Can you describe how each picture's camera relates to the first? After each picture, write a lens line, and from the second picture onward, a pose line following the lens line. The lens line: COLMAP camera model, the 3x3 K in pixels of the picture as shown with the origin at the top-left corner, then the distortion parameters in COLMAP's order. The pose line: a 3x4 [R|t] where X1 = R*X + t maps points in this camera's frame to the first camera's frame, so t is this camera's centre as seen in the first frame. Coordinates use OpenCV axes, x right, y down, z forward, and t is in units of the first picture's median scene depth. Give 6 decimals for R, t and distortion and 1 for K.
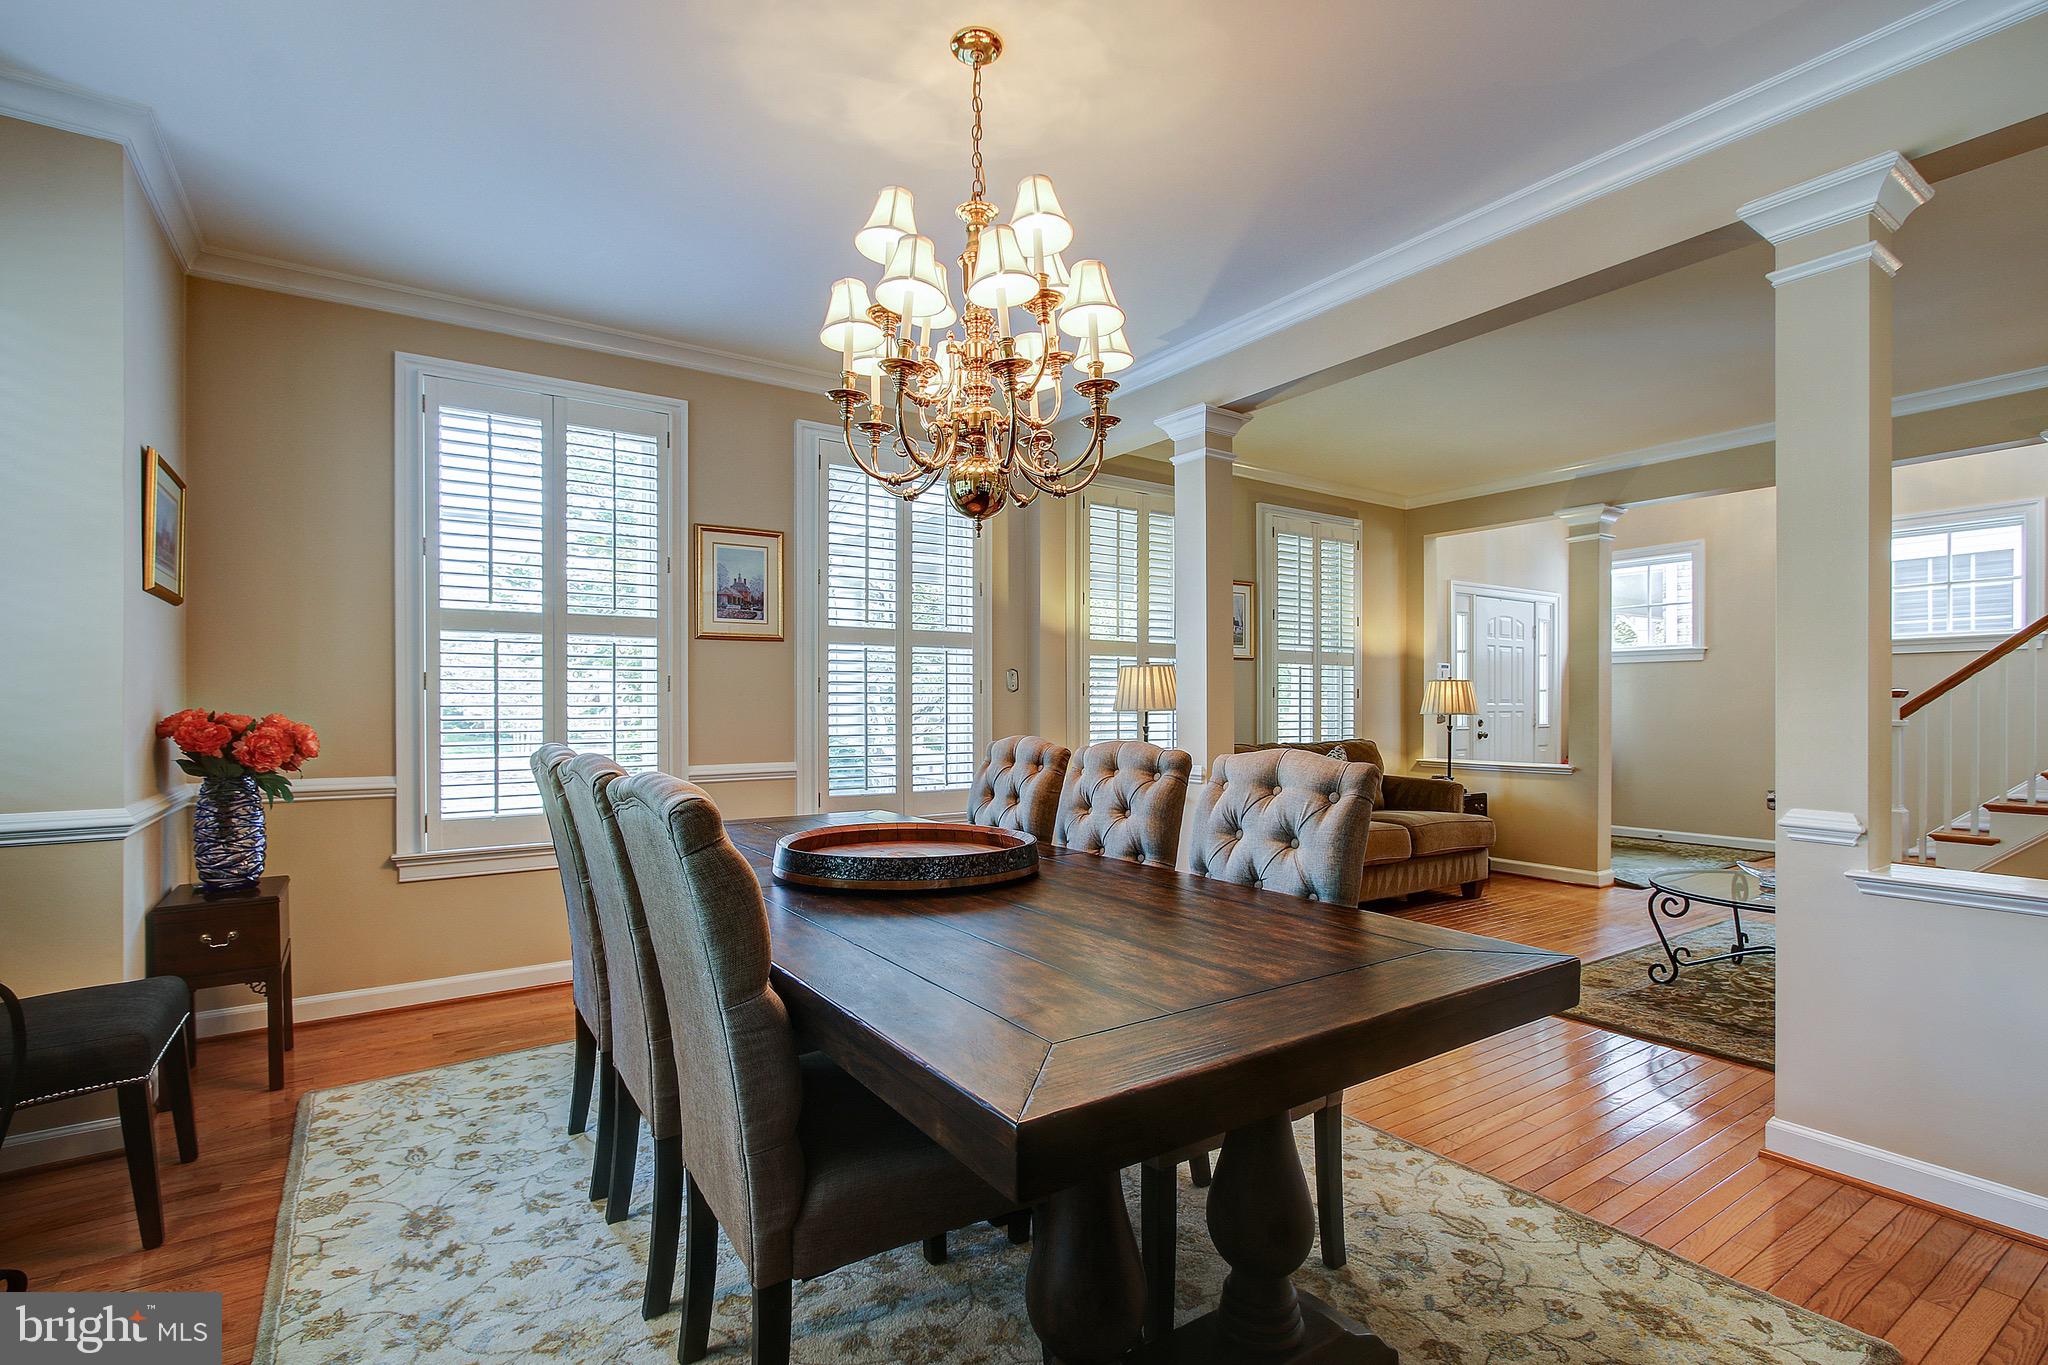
lens RADIAL K [[955.3, 0, 1030.0], [0, 955.3, 694.9], [0, 0, 1]] dist [-0.013382, 0.002852]
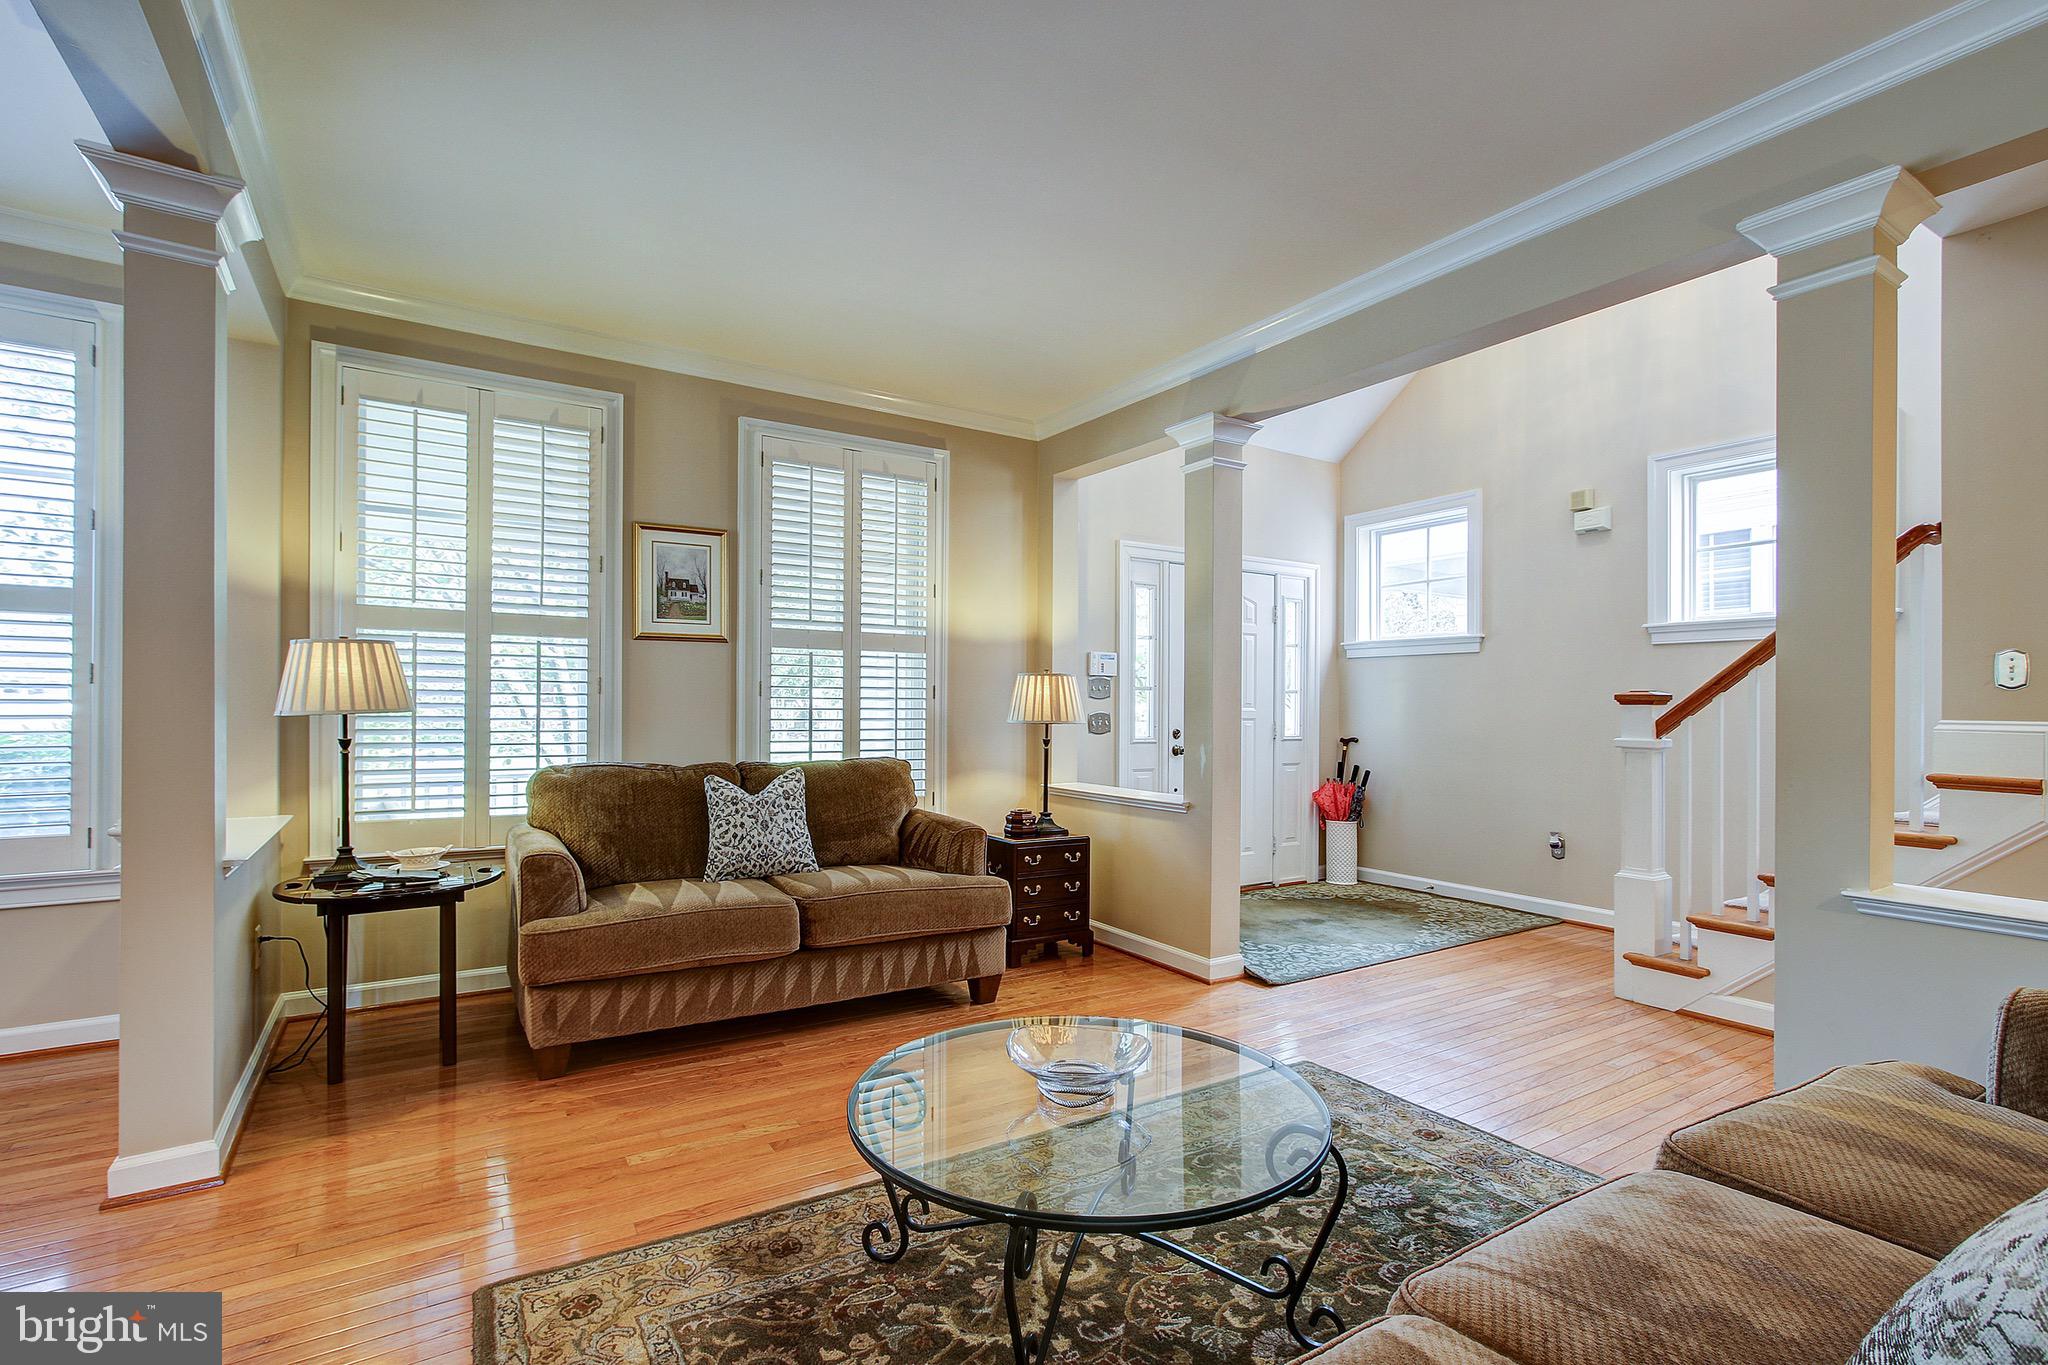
lens RADIAL K [[955.3, 0, 1015.3], [0, 955.3, 693.3], [0, 0, 1]] dist [-0.013382, 0.002852]
pose [[0.999389, 0.006640, -0.034306, 0.374412], [-0.006929, 0.999942, -0.008289, 0.004147], [0.034249, 0.008522, 0.999377, 0.249637]]
